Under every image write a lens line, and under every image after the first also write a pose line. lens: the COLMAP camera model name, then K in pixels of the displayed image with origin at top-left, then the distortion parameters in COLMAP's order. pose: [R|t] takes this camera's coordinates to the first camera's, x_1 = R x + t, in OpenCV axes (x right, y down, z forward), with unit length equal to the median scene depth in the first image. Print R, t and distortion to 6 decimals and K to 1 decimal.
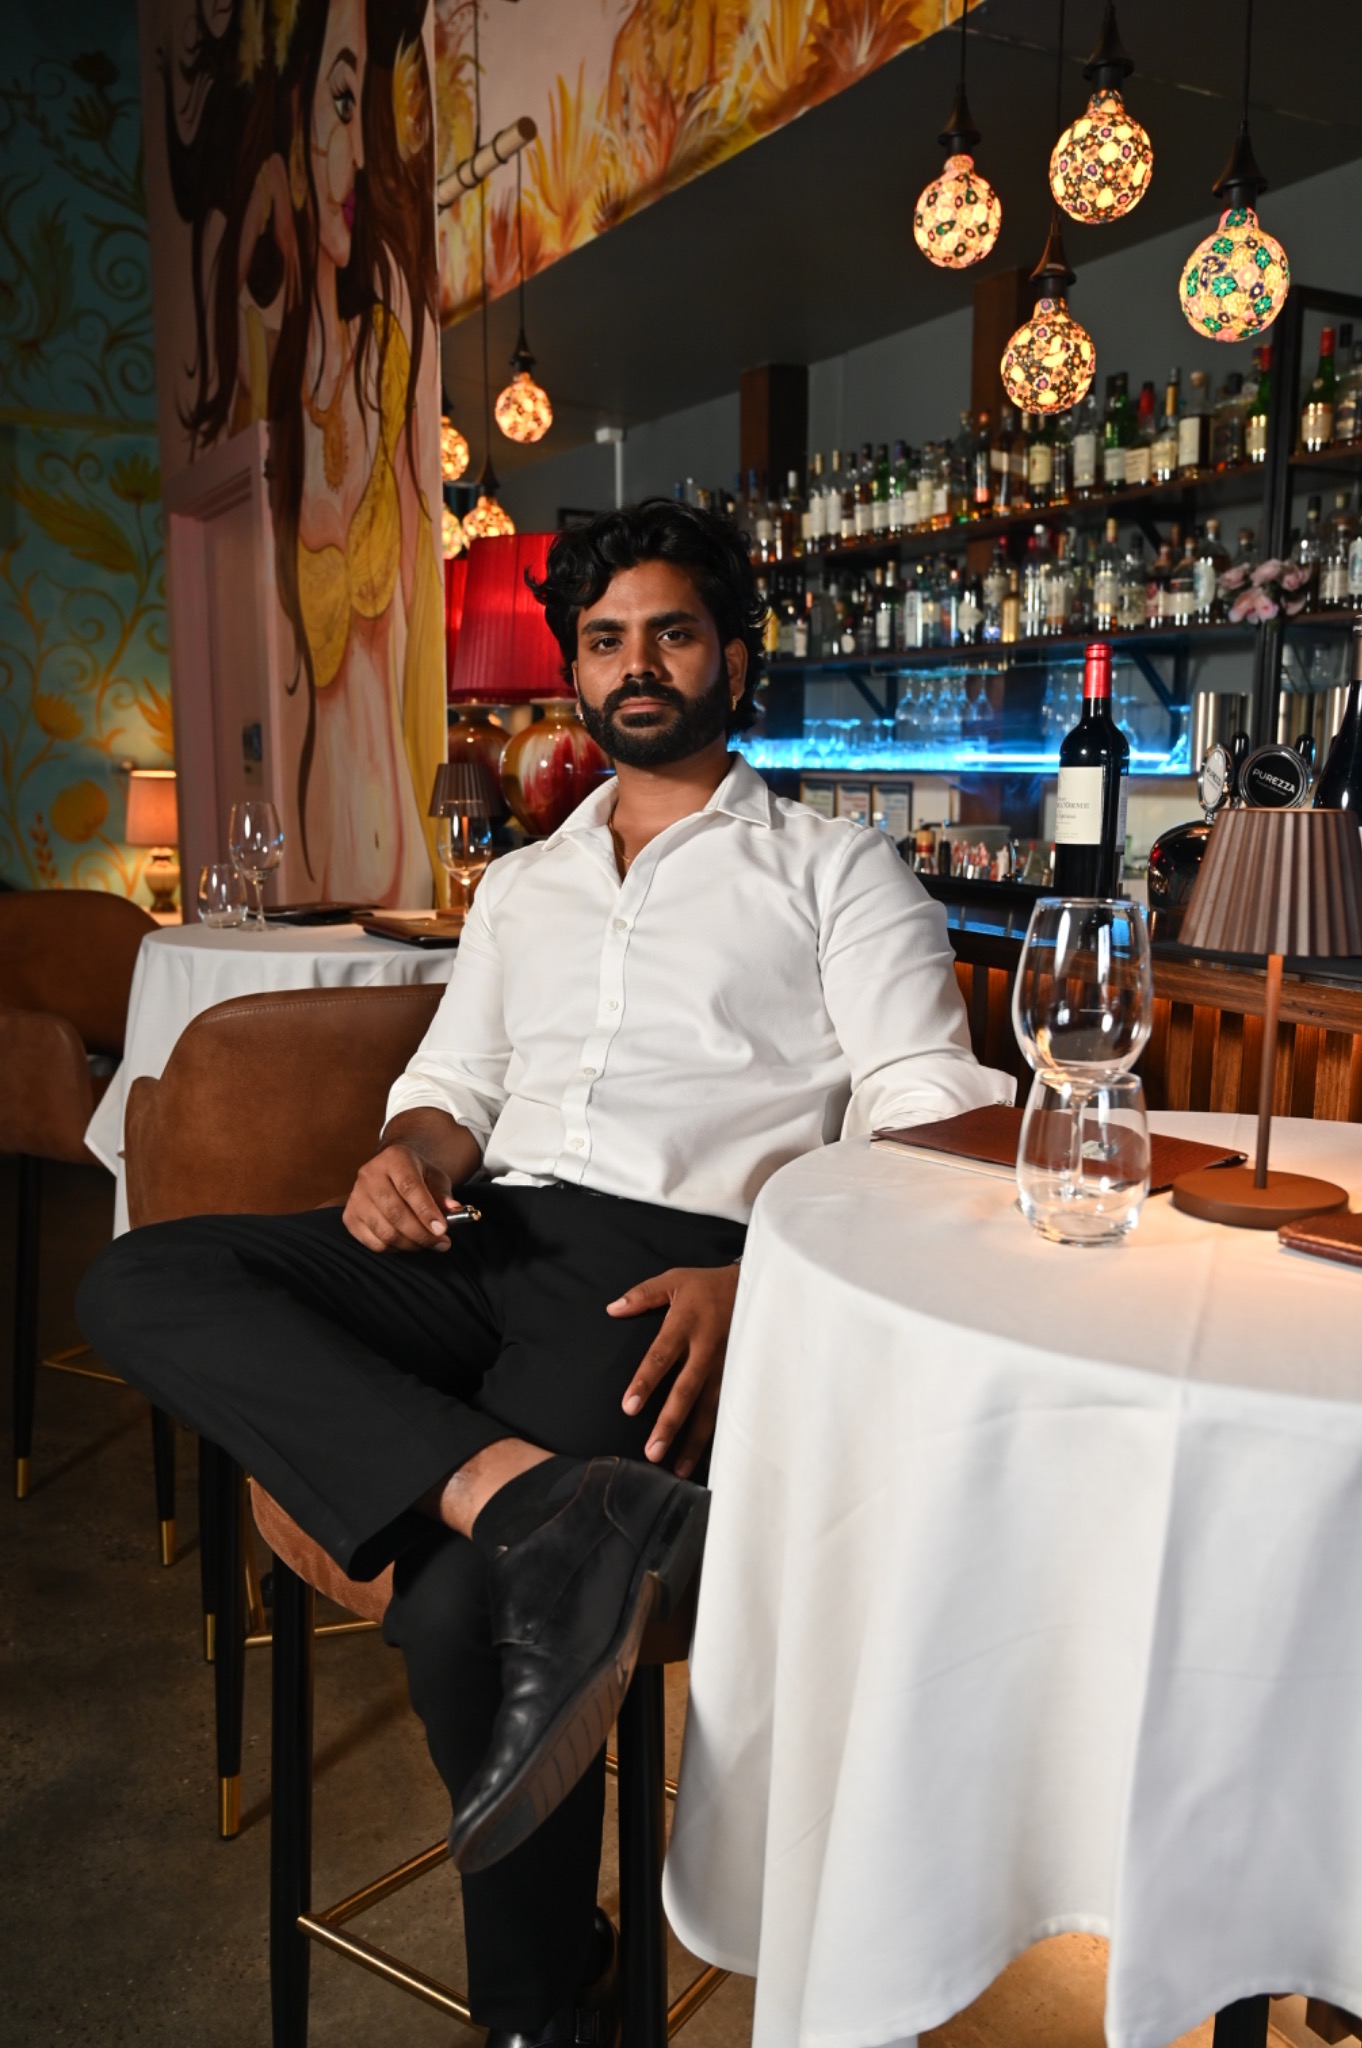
lens RADIAL K [[1644.2, 0, 678.9], [0, 1644.2, 1025.3], [0, 0, 1]] dist [-0.005655, 0.005857]
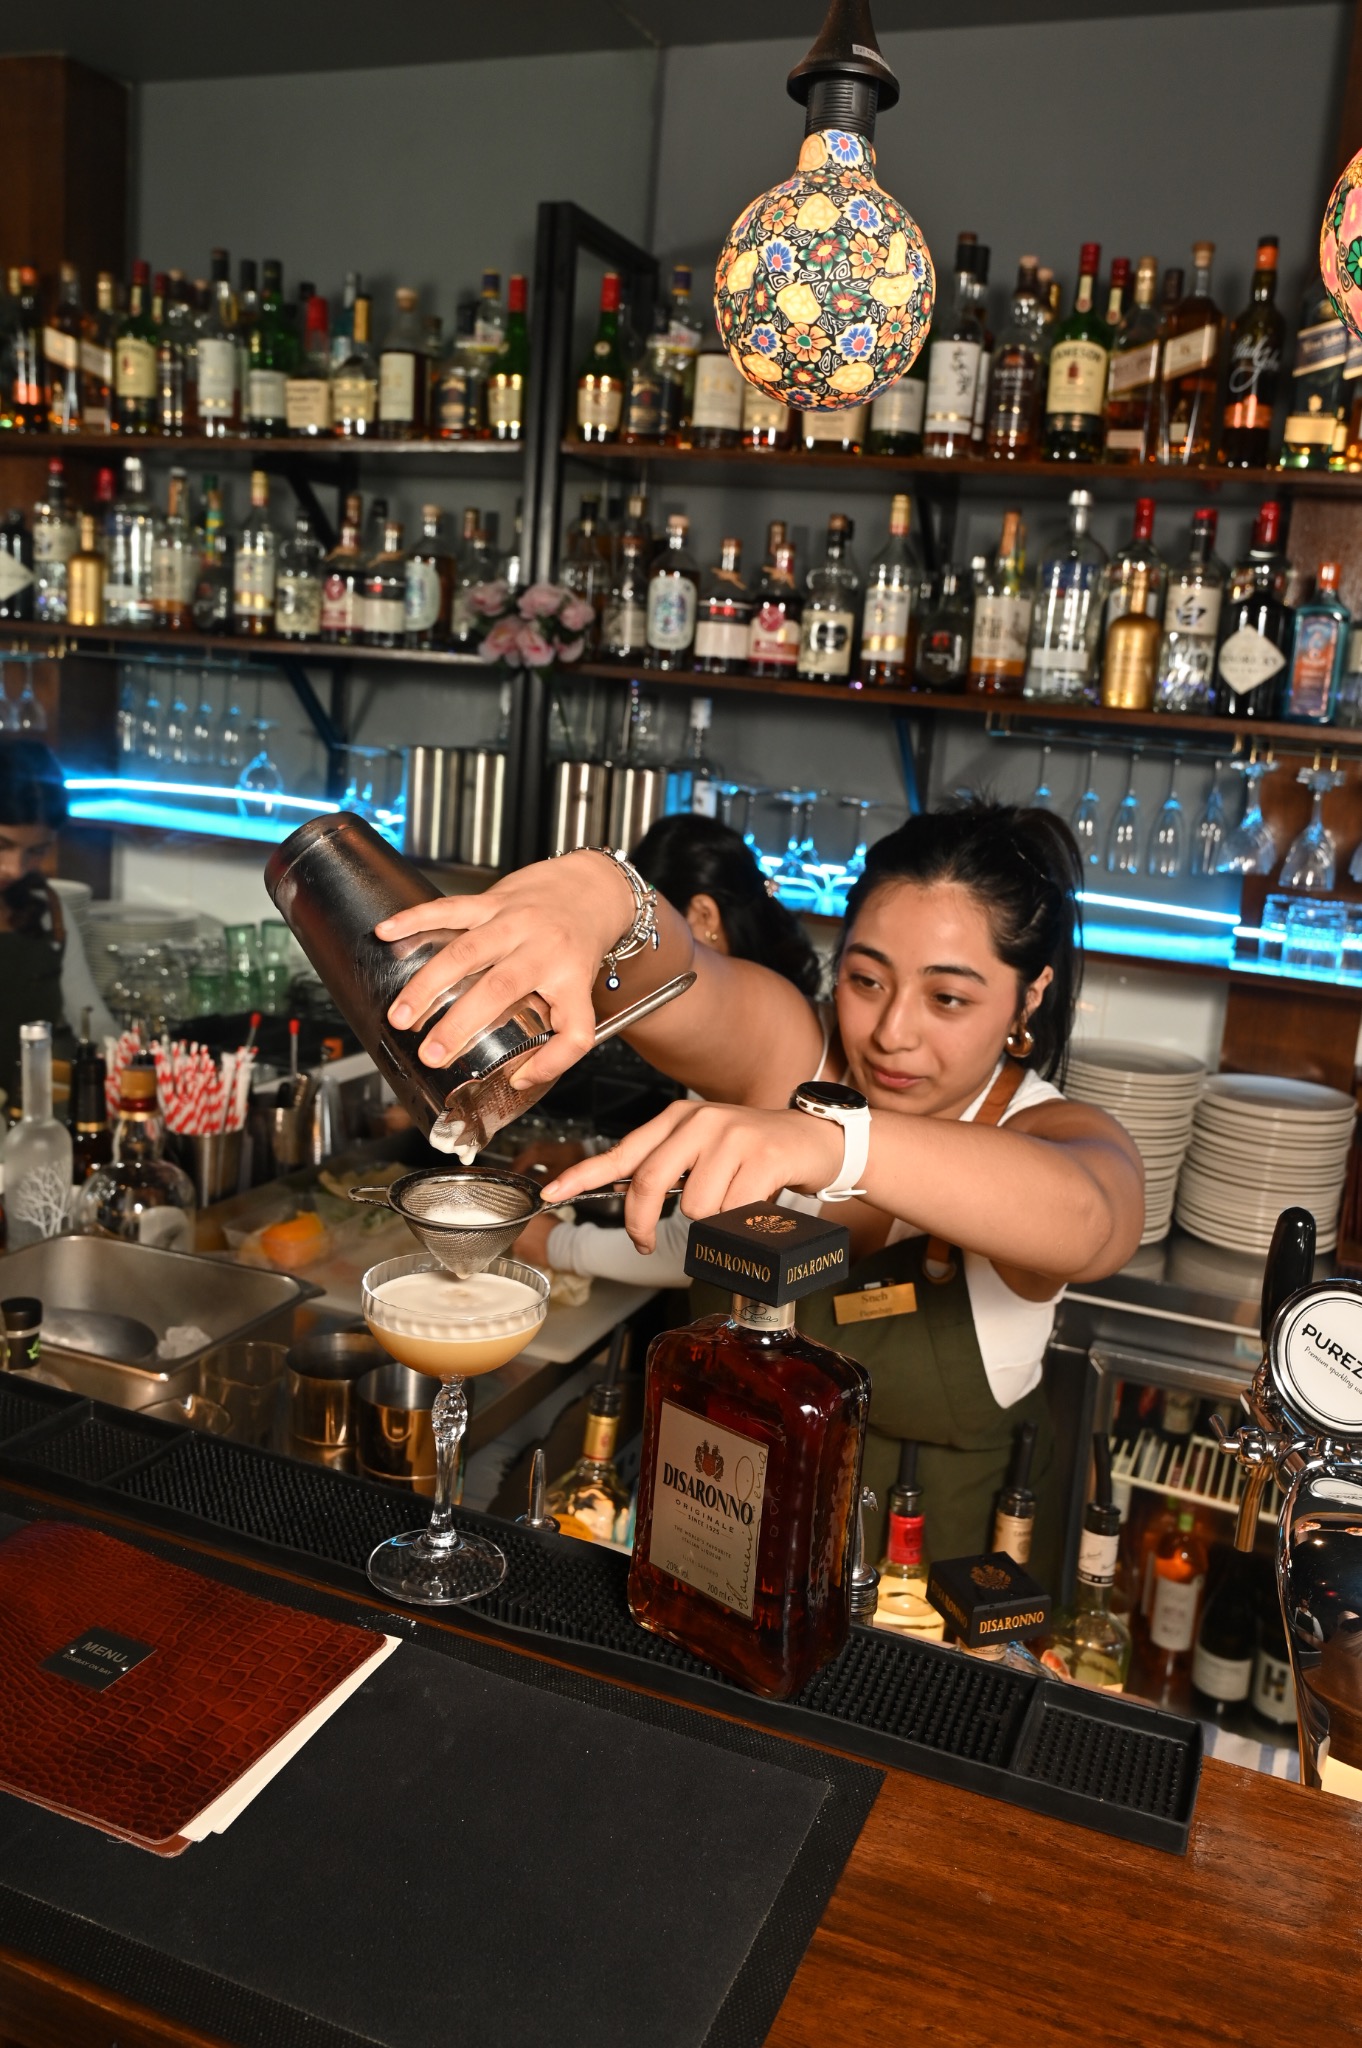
lens RADIAL K [[1644.2, 0, 689.0], [0, 1644.2, 1017.9], [0, 0, 1]] dist [-0.005655, 0.005857]
pose [[0.762031, -0.061275, 0.644635, -0.061157], [0.024650, 0.997536, 0.065680, -0.119882], [-0.647071, -0.034160, 0.761664, 0.347134]]
